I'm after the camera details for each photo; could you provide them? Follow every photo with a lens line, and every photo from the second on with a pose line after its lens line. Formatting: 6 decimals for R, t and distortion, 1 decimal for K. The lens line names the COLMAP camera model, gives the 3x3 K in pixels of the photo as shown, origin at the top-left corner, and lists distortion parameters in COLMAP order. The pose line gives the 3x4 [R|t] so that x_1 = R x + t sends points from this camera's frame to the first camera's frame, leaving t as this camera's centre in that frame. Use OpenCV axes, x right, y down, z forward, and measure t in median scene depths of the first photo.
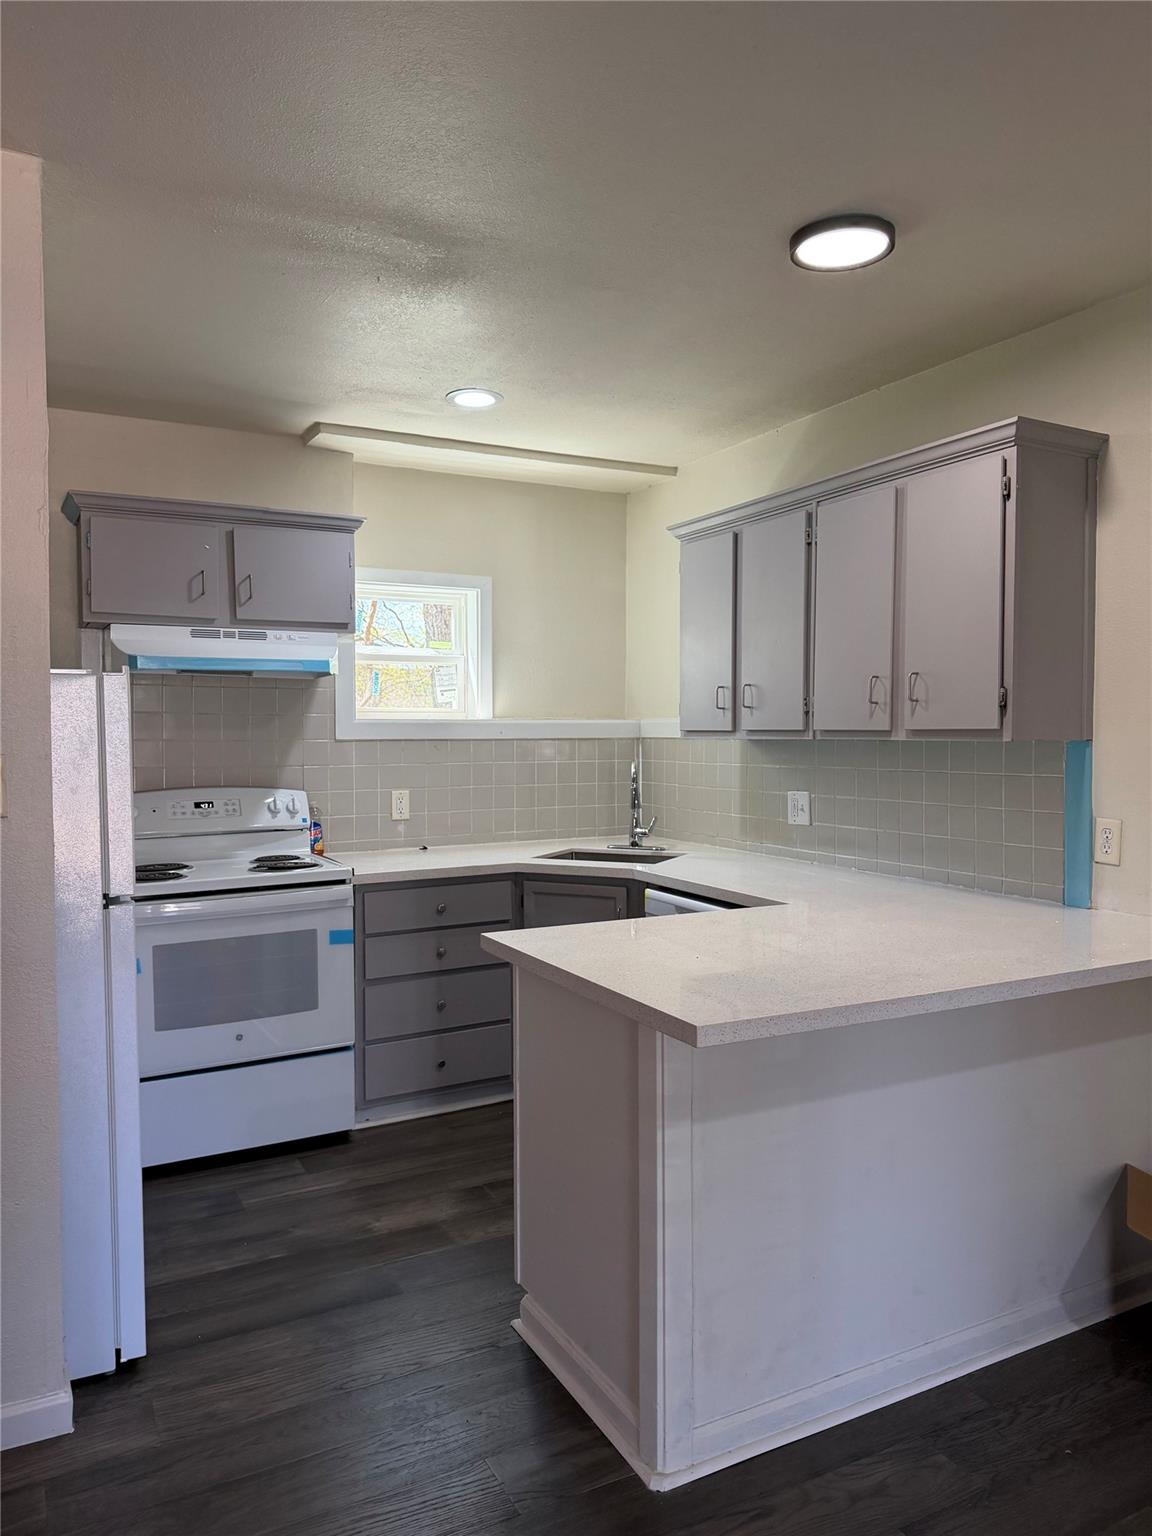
lens RADIAL K [[1060.3, 0, 574.4], [0, 1060.3, 777.6], [0, 0, 1]] dist [0.006091, -0.001935]
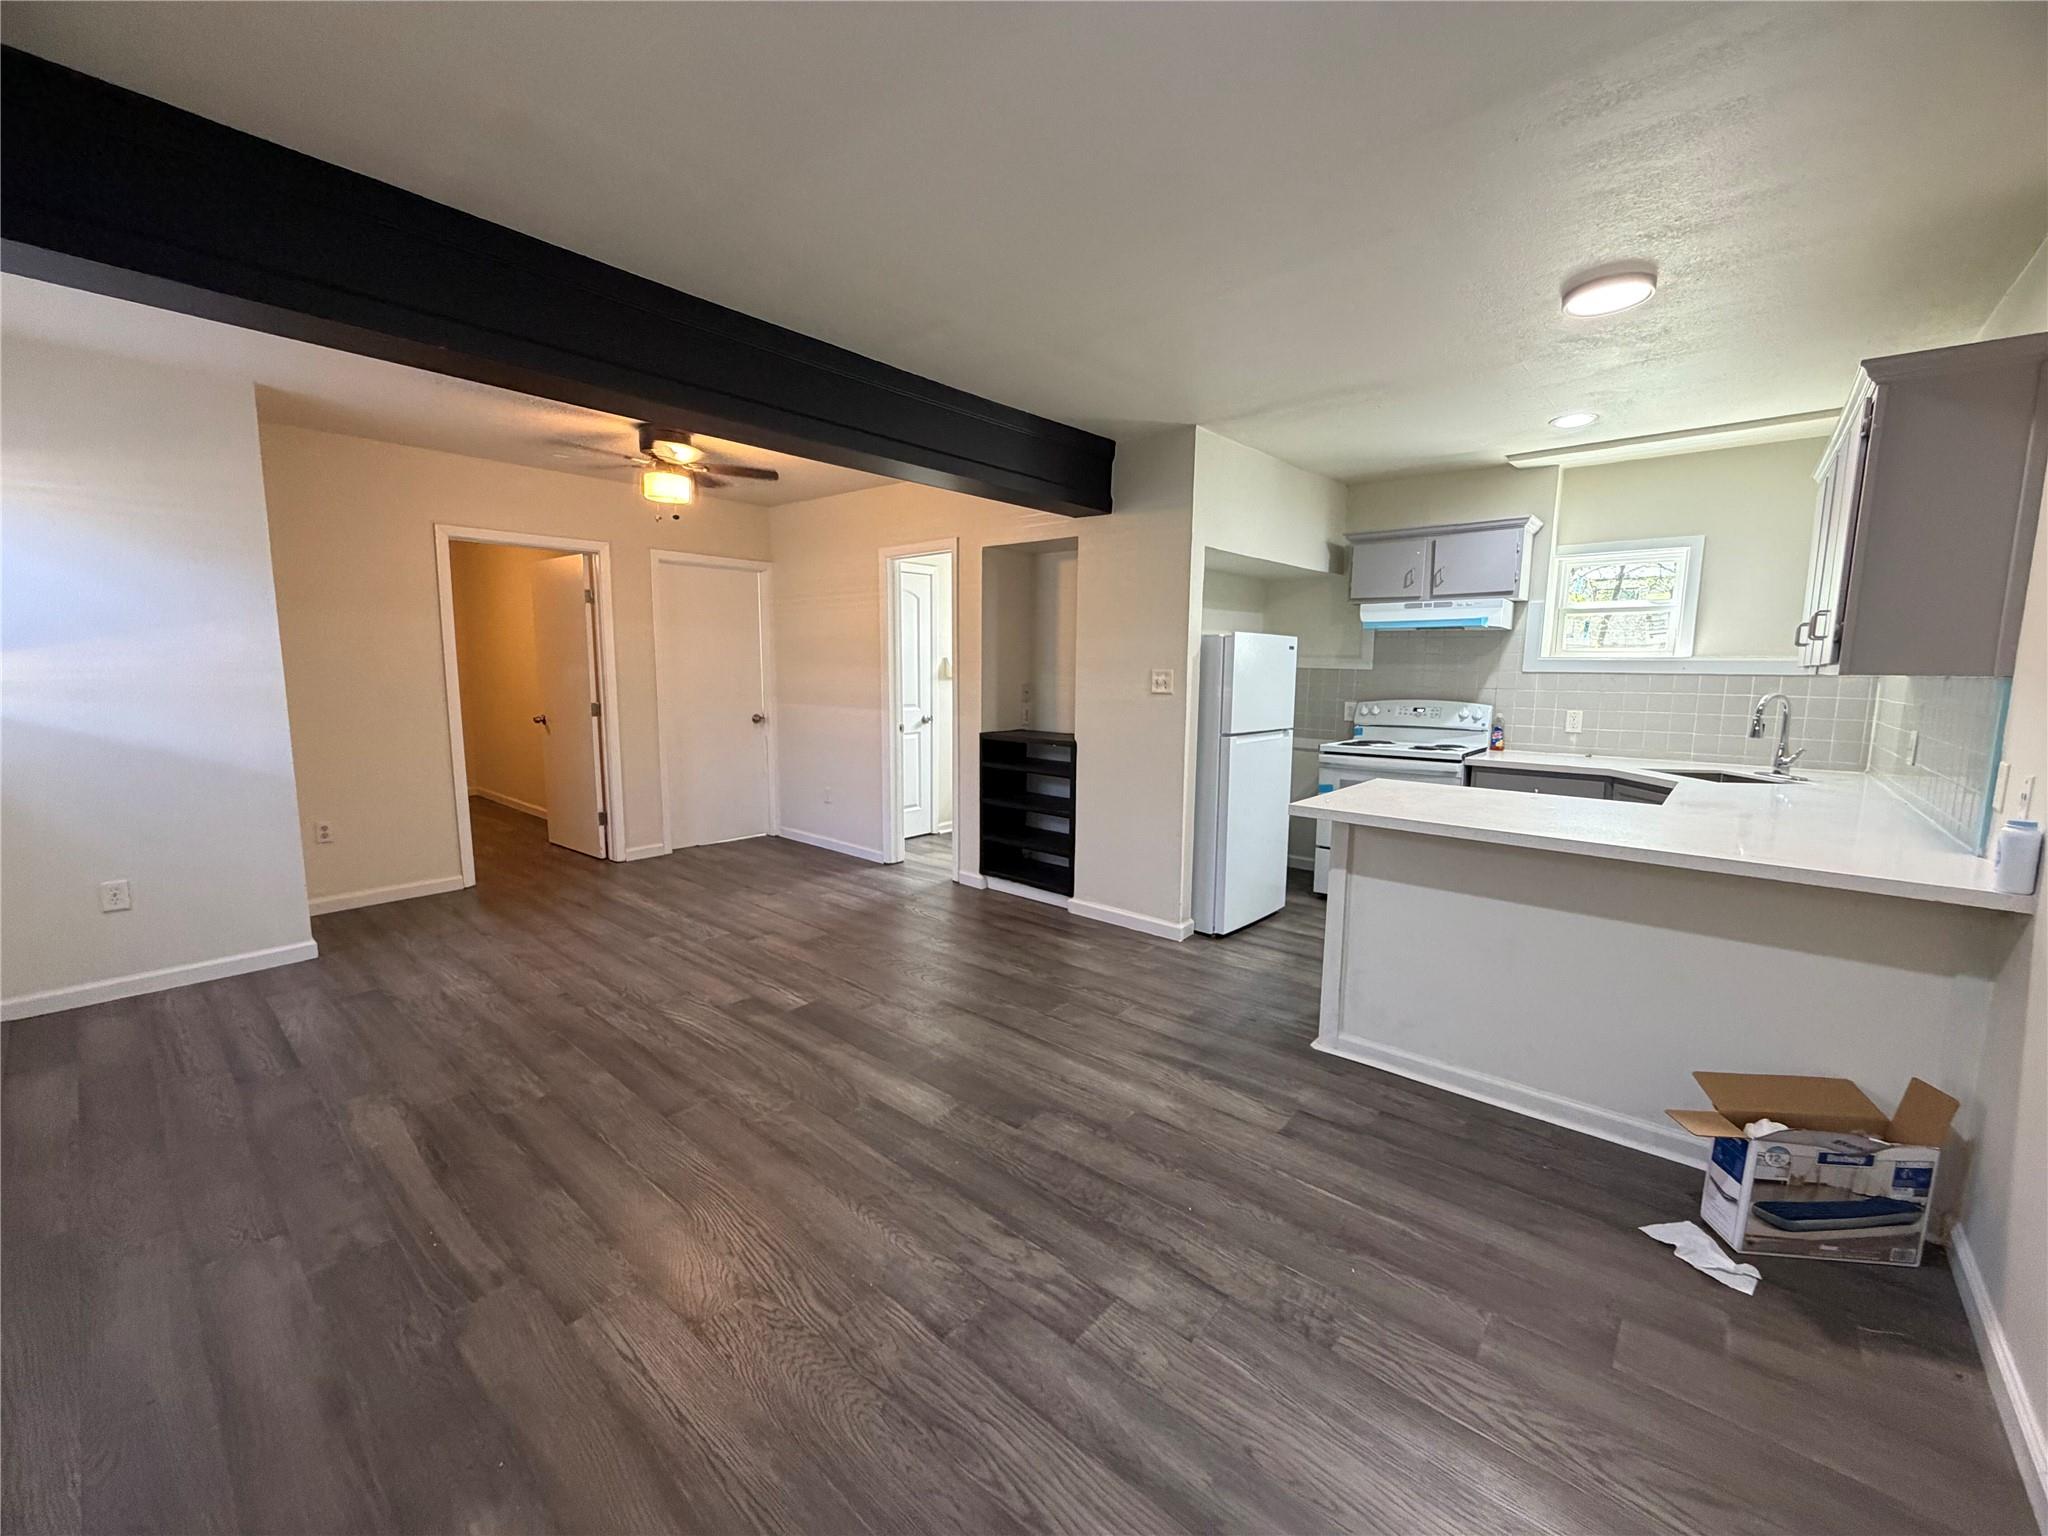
lens RADIAL K [[821.9, 0, 1017.7], [0, 821.9, 764.4], [0, 0, 1]] dist [0.000197, 0.000021]
pose [[0.360524, 0.122608, -0.924657, 0.600493], [-0.049741, 0.992440, 0.112202, -0.002453], [0.931423, 0.005542, 0.363897, -0.042481]]
